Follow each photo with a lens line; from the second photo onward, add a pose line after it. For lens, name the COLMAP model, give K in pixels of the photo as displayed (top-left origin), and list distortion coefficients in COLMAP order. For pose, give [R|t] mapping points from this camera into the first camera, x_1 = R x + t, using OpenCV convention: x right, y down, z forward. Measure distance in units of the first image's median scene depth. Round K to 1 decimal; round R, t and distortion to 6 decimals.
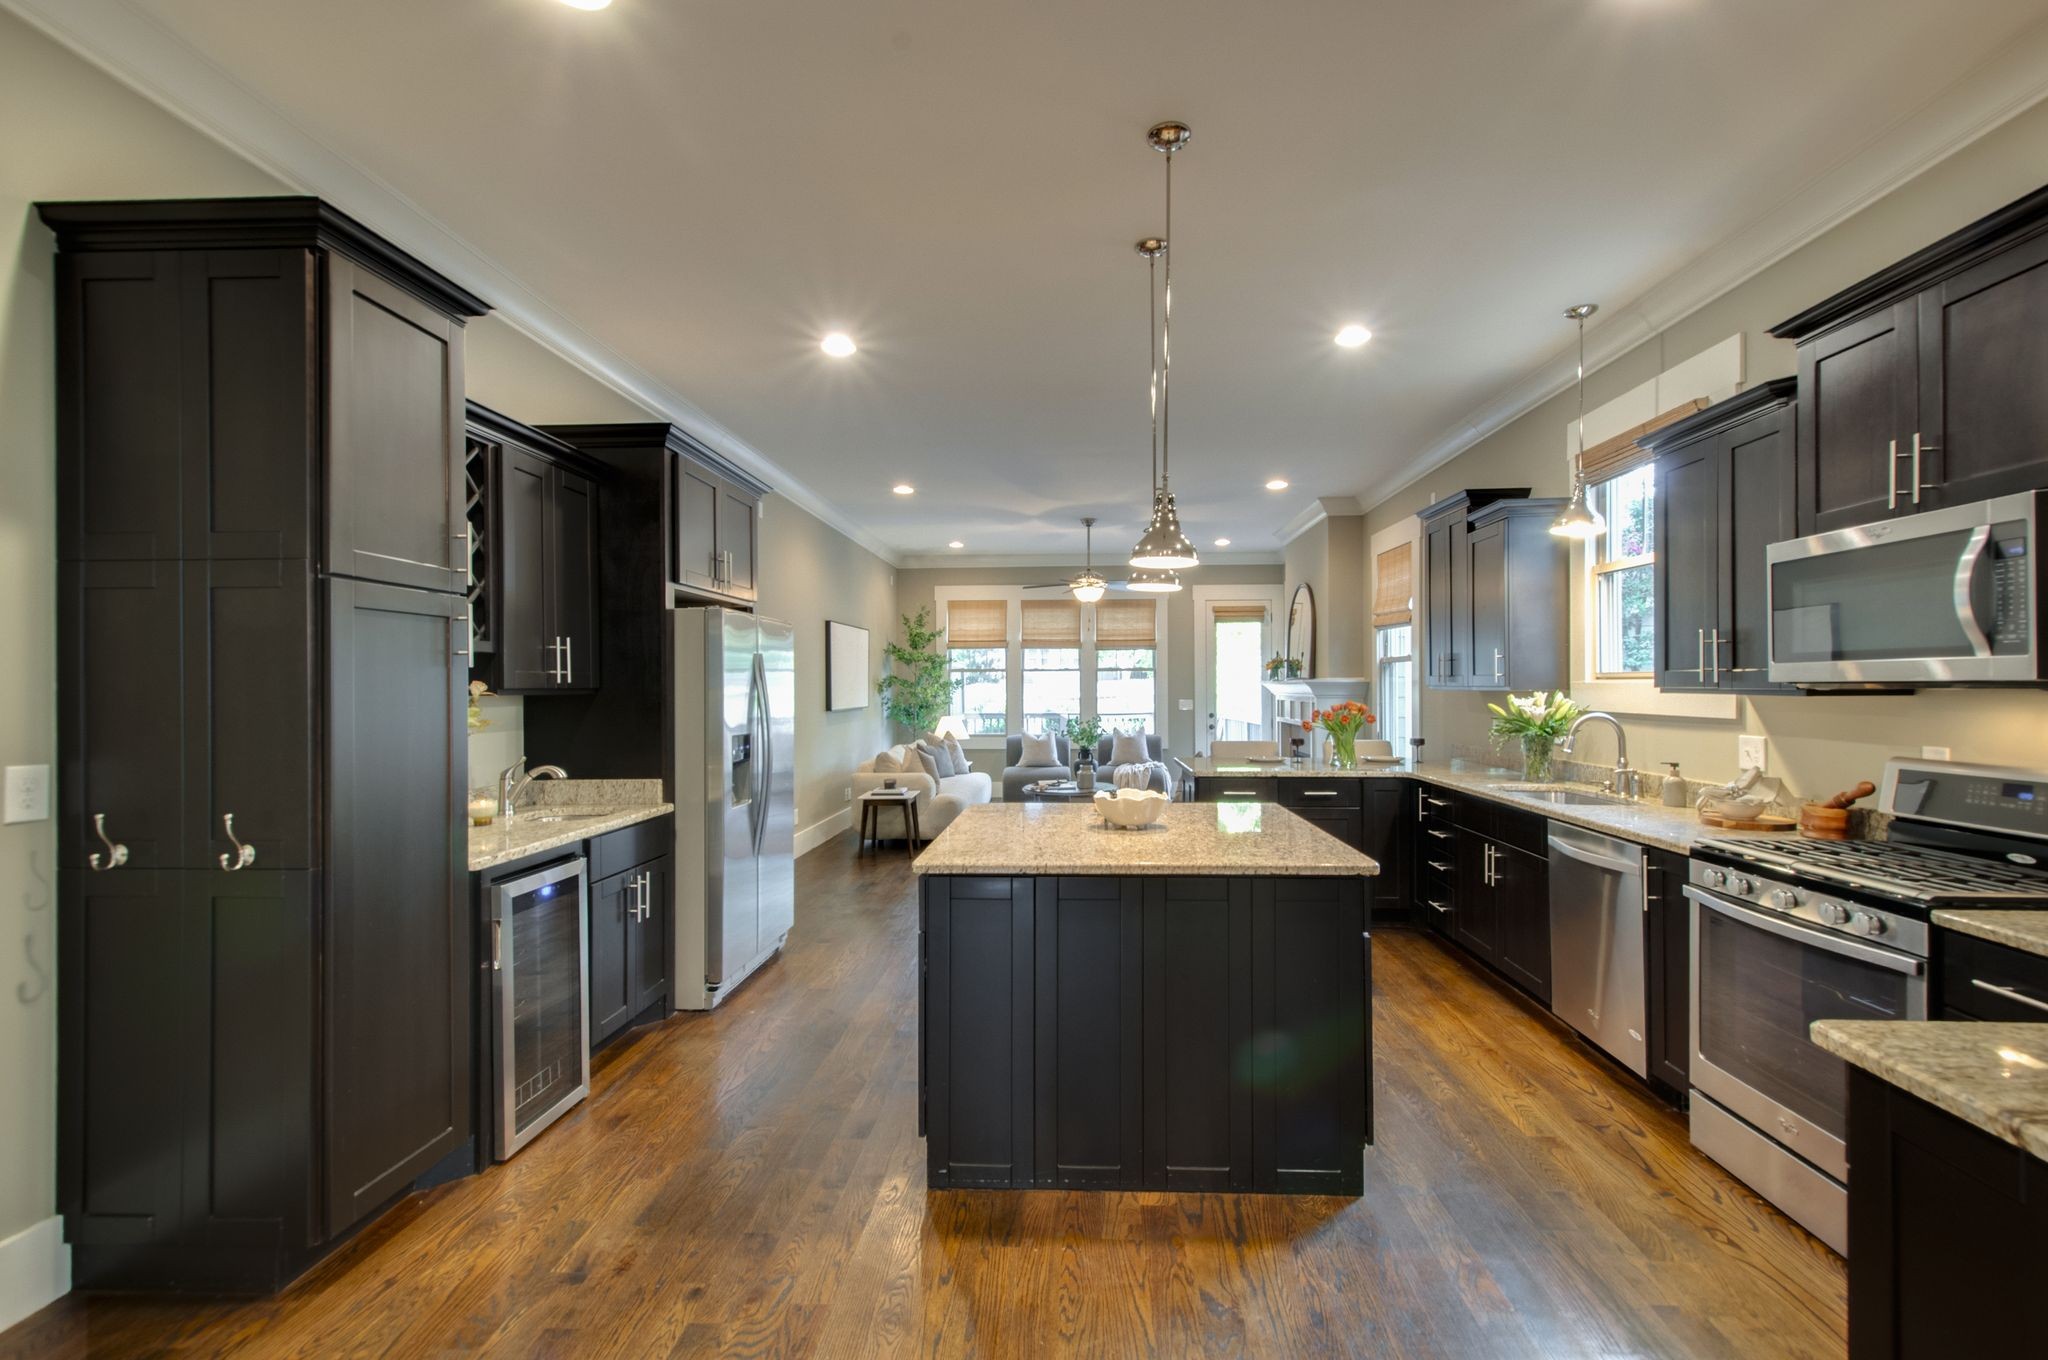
lens RADIAL K [[877.8, 0, 1019.0], [0, 877.8, 687.0], [0, 0, 1]] dist [0.009964, 0.000236]
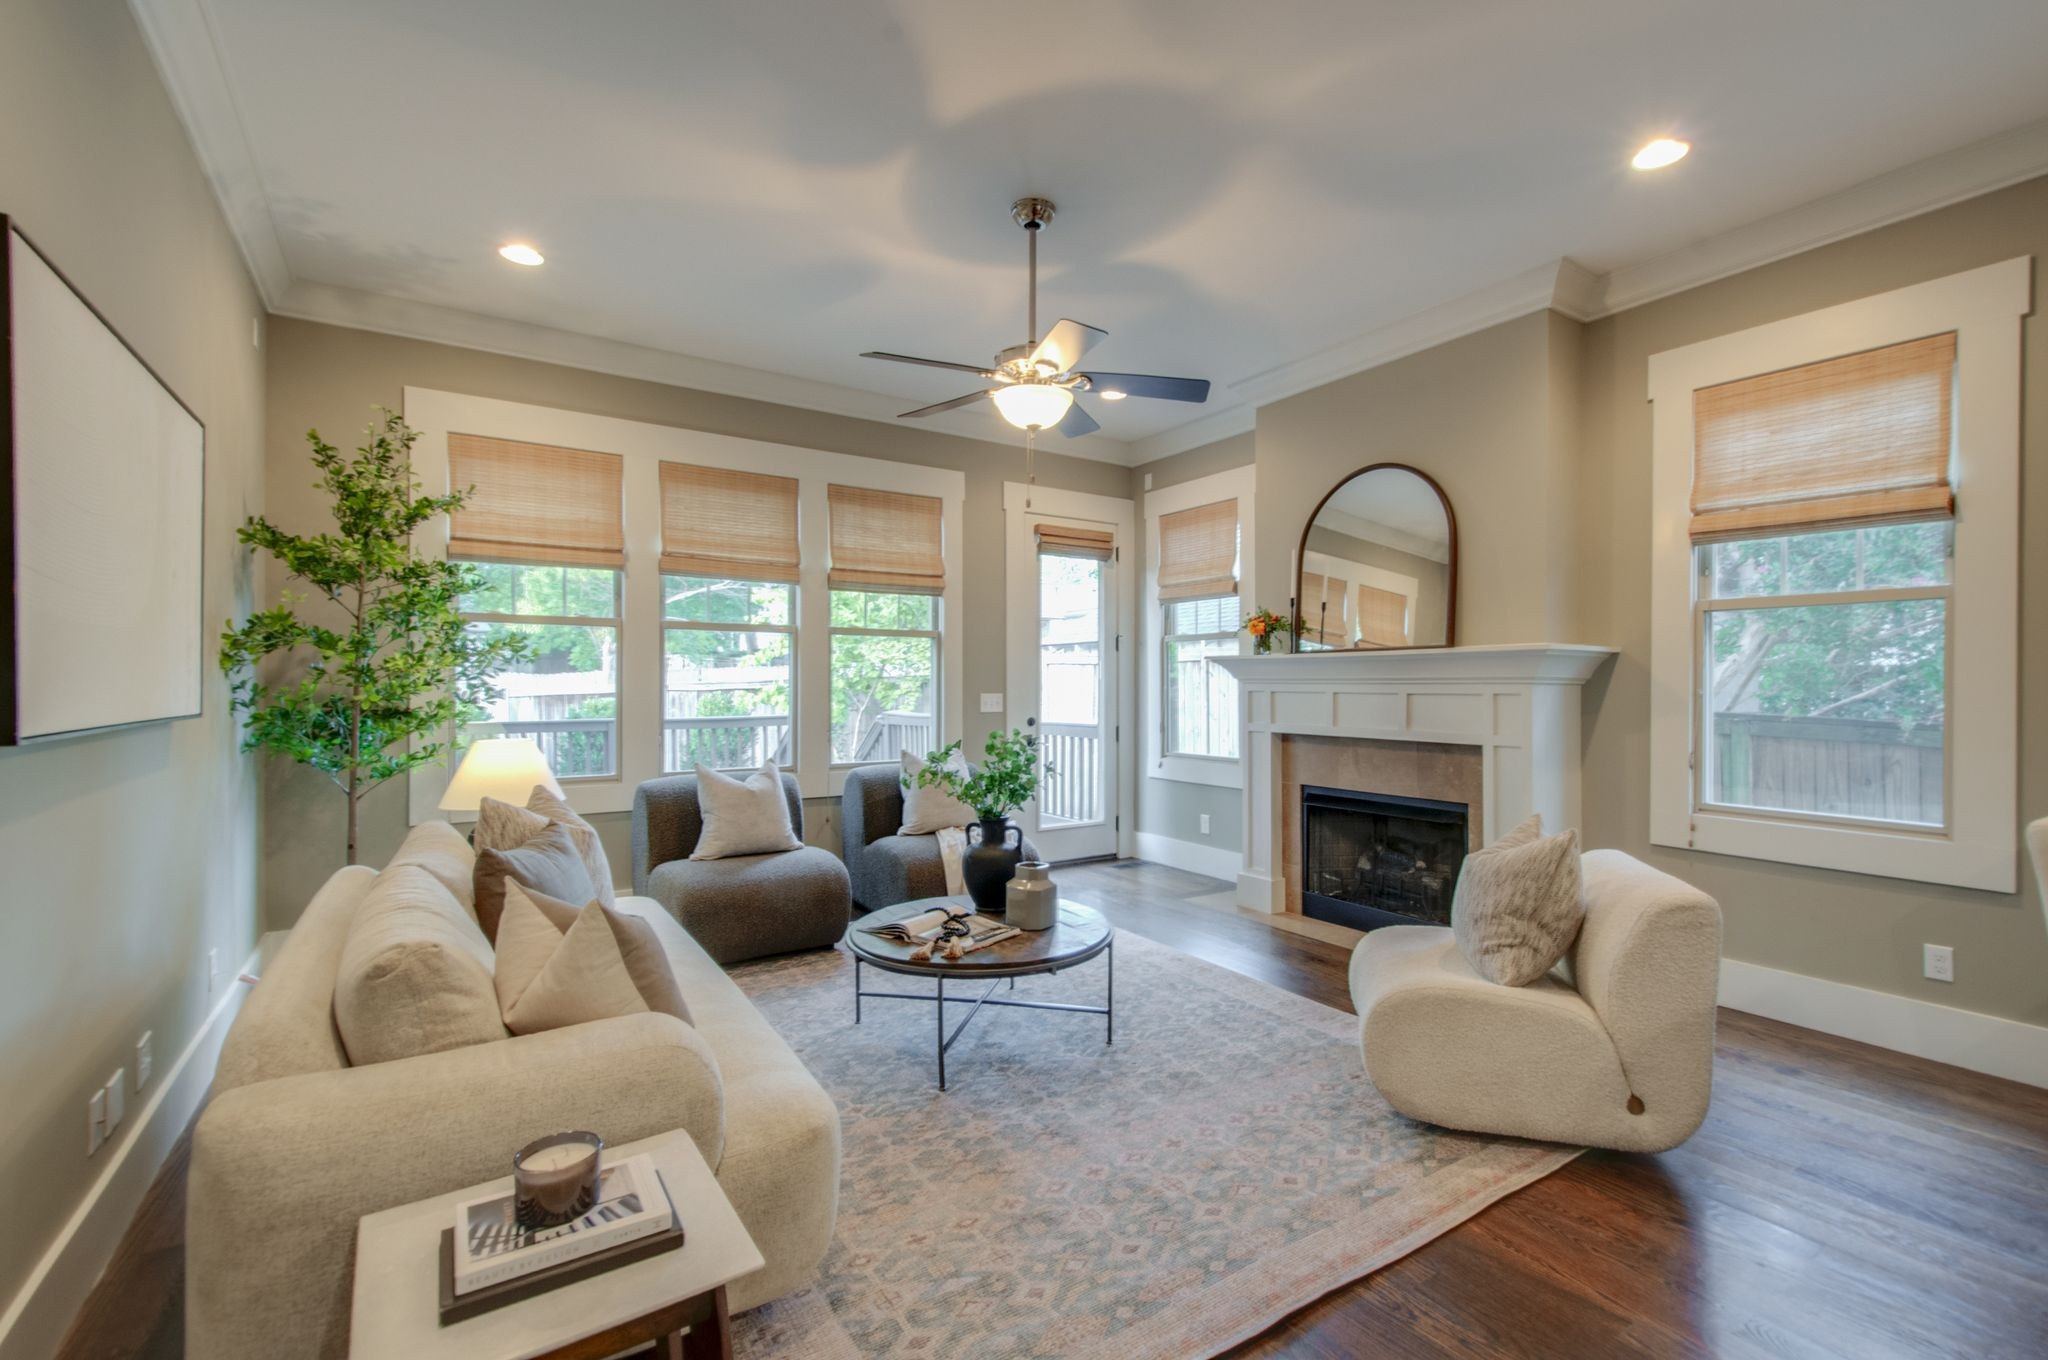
lens RADIAL K [[877.8, 0, 1039.9], [0, 877.8, 680.7], [0, 0, 1]] dist [0.009964, 0.000236]
pose [[0.785744, 0.008548, 0.618492, -0.119193], [-0.005479, 0.999961, -0.006860, 0.010722], [-0.618527, 0.002002, 0.785761, 0.561262]]
